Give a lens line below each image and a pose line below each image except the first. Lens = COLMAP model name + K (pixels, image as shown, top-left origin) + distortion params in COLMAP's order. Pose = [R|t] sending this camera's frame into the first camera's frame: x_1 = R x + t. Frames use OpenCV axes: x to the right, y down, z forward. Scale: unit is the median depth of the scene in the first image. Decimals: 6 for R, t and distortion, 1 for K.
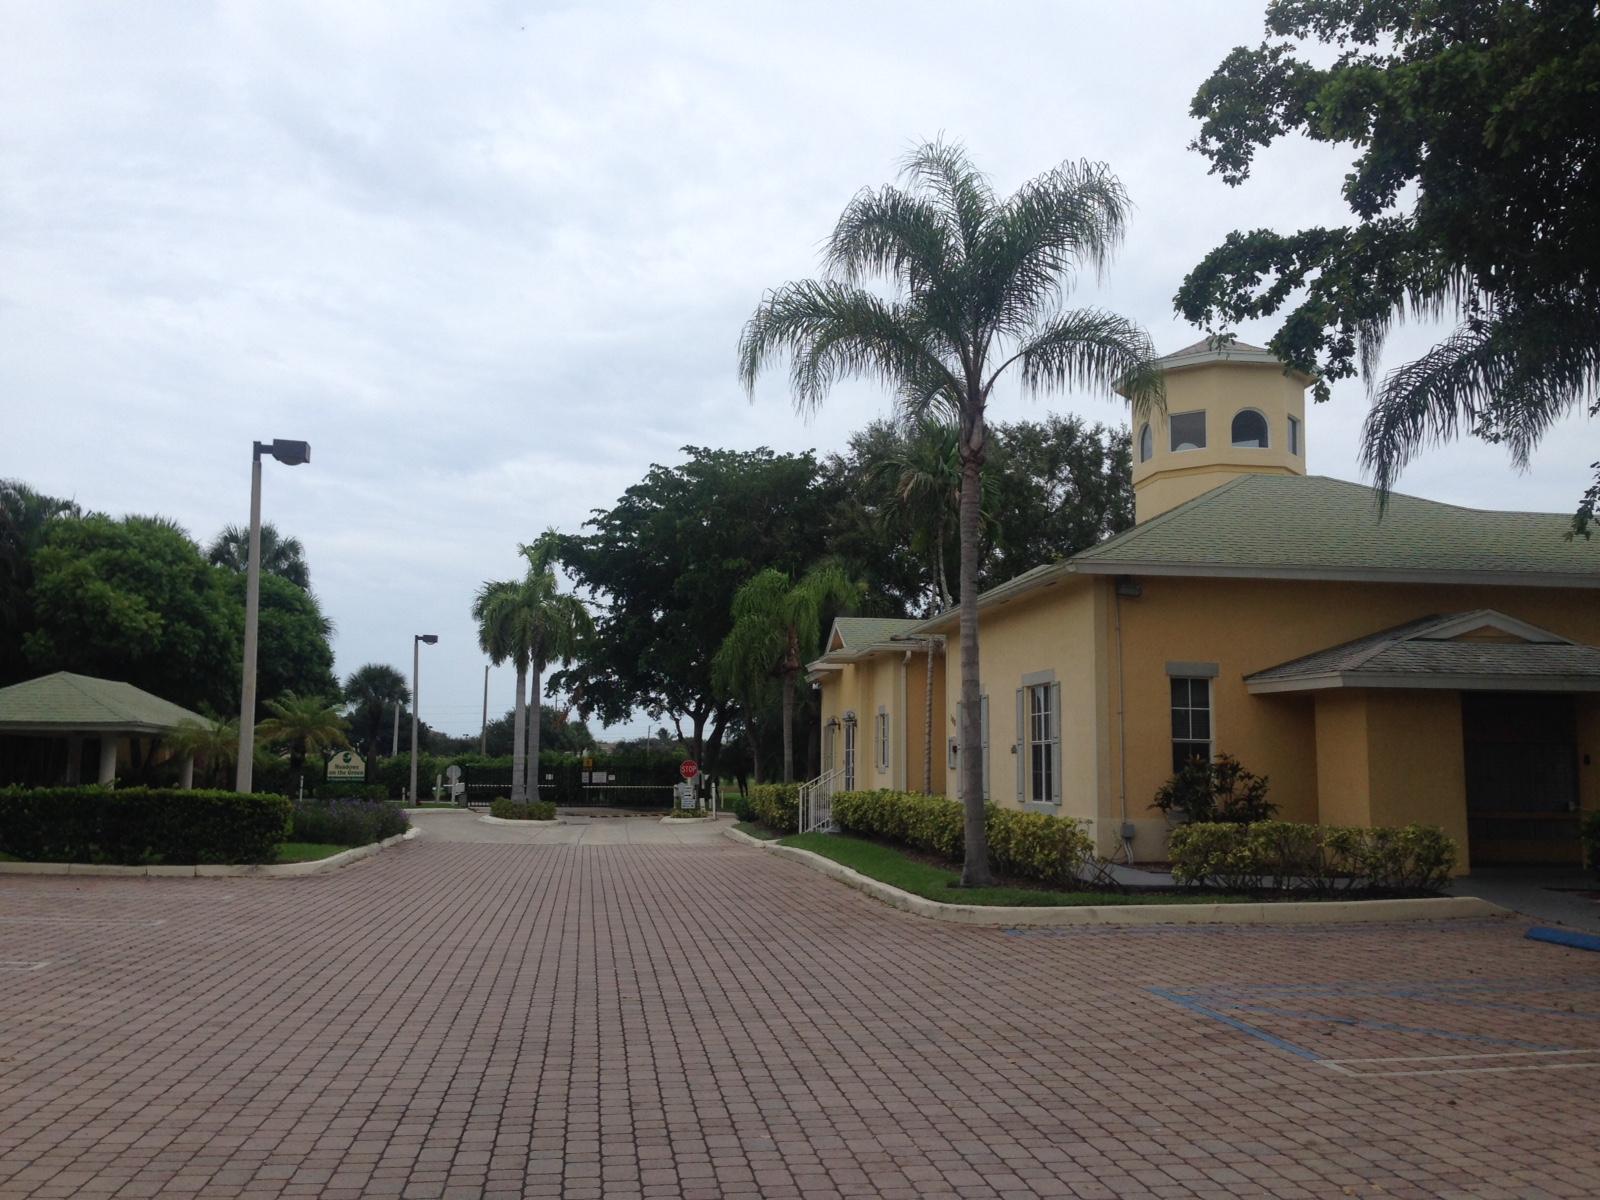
lens RADIAL K [[1510.3, 0, 802.6], [0, 1510.3, 591.3], [0, 0, 1]] dist [0.017343, 0.000000]
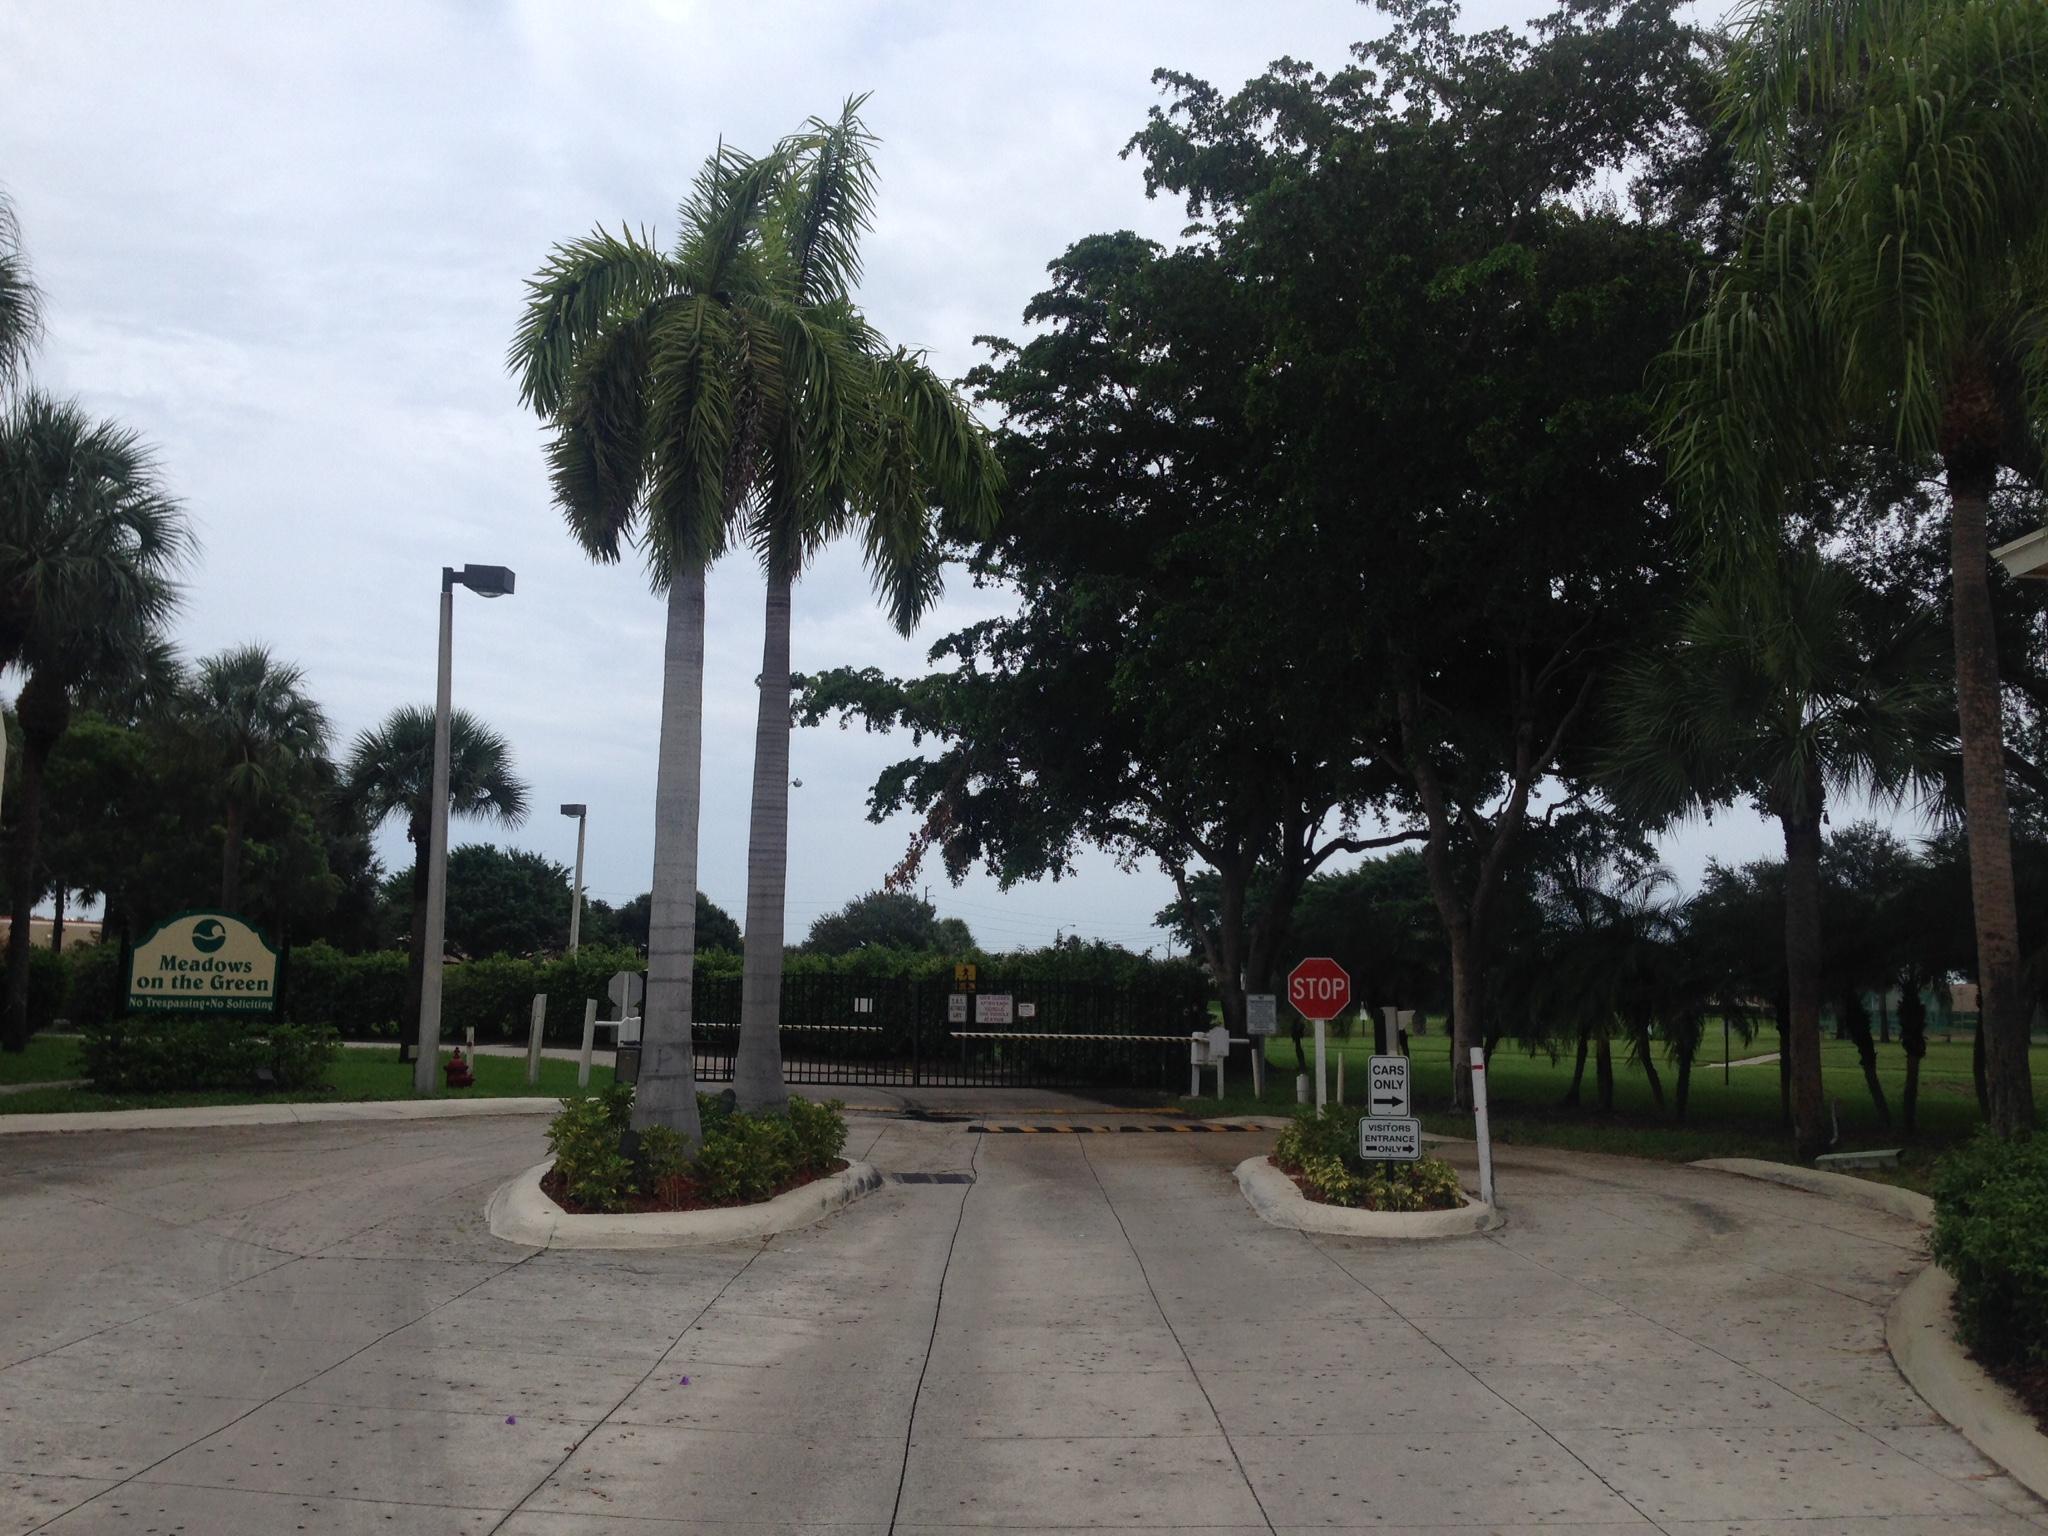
lens RADIAL K [[1933.2, 0, 1017.8], [0, 1933.2, 770.3], [0, 0, 1]] dist [0.017343, 0.000000]
pose [[0.993351, 0.004317, -0.115042, -0.065976], [-0.004053, 0.999989, 0.002528, 0.055952], [0.115052, -0.002045, 0.993357, 0.468533]]
